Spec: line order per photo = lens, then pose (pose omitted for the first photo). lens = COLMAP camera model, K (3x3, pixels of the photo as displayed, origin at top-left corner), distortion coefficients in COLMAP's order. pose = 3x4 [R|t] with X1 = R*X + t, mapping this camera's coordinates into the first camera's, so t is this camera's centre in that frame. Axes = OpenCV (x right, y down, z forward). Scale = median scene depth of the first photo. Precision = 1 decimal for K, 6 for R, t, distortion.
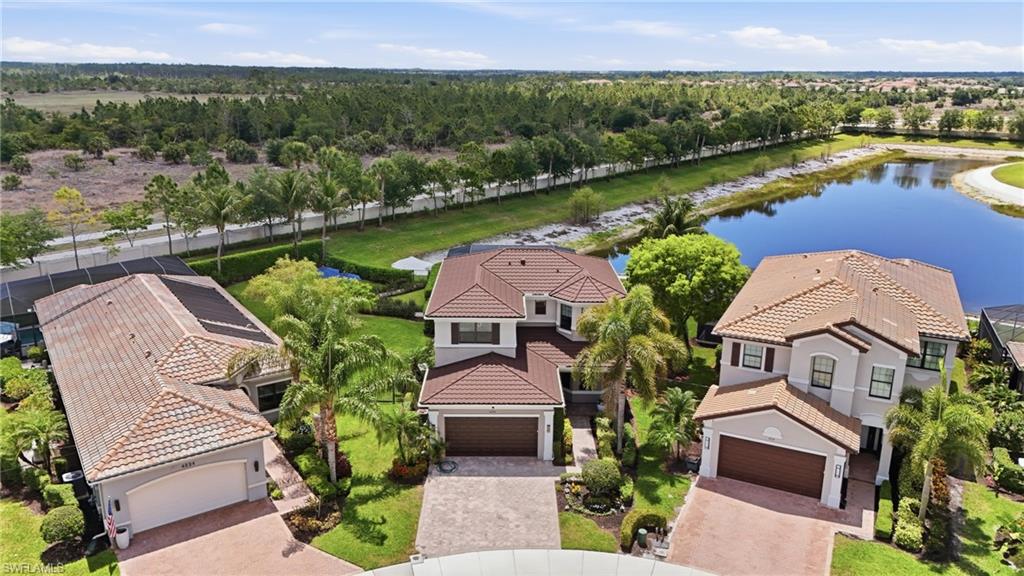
lens RADIAL K [[772.4, 0, 512.0], [0, 772.4, 288.0], [0, 0, 1]] dist [0.009973, -0.000895]
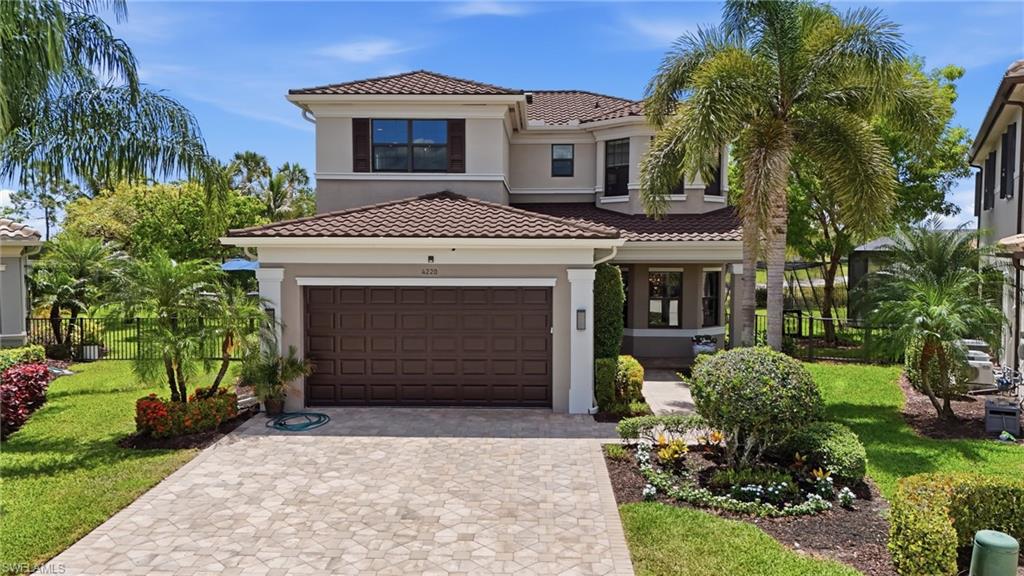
lens RADIAL K [[772.4, 0, 512.0], [0, 772.4, 288.0], [0, 0, 1]] dist [0.009973, -0.000895]
pose [[0.999053, -0.007112, -0.042929, 0.030337], [-0.003019, 0.972848, -0.231427, 0.252740], [0.043409, 0.231337, 0.971905, 0.640586]]
